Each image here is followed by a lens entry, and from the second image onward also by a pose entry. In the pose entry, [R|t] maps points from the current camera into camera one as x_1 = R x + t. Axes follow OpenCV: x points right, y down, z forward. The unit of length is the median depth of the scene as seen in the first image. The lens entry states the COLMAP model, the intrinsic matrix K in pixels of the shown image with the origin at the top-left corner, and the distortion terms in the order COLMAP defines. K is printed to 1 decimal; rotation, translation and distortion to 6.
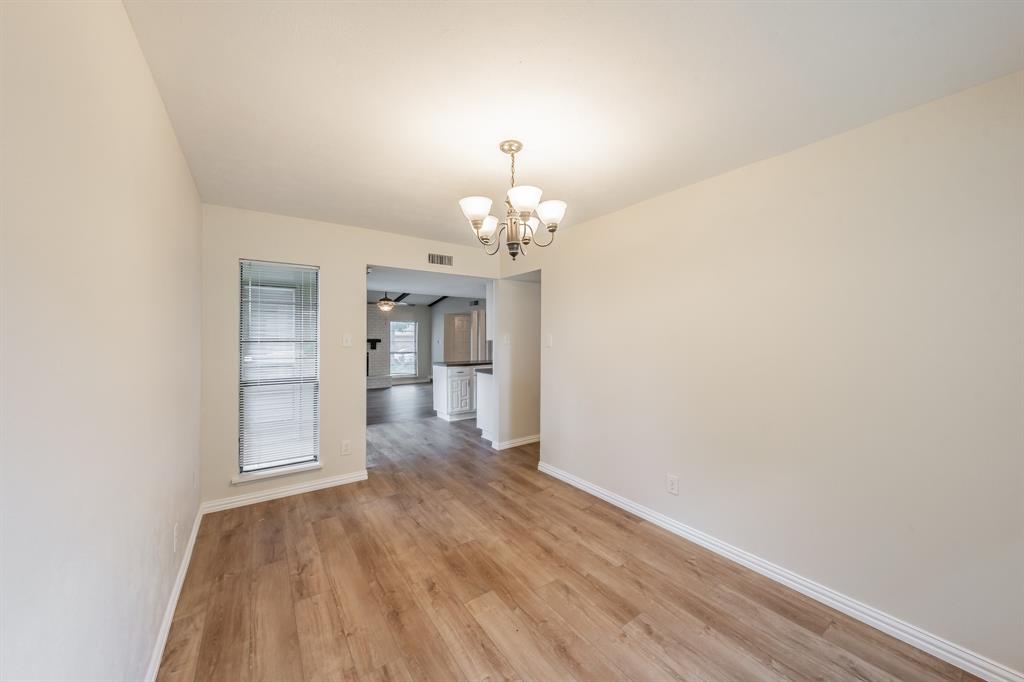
lens RADIAL K [[362.8, 0, 508.7], [0, 362.8, 335.3], [0, 0, 1]] dist [0.000798, 0.000085]
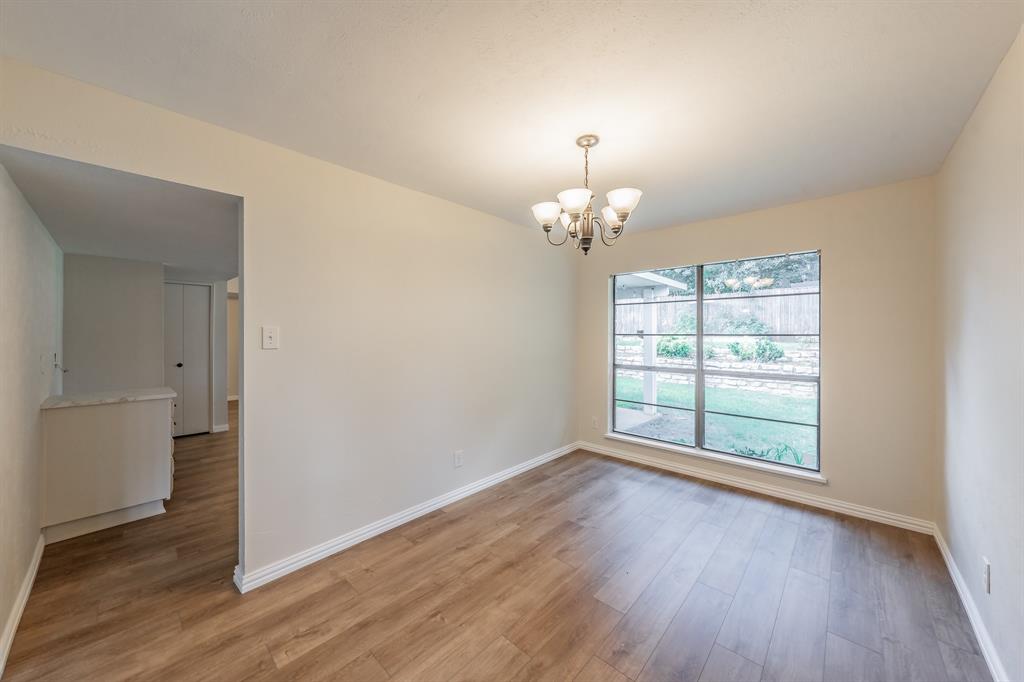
lens RADIAL K [[362.8, 0, 508.7], [0, 362.8, 335.3], [0, 0, 1]] dist [0.000798, 0.000085]
pose [[-0.205511, -0.011272, 0.978590, -0.780548], [-0.004756, 0.999933, 0.010519, 0.003940], [-0.978643, -0.002492, -0.205551, 1.189711]]
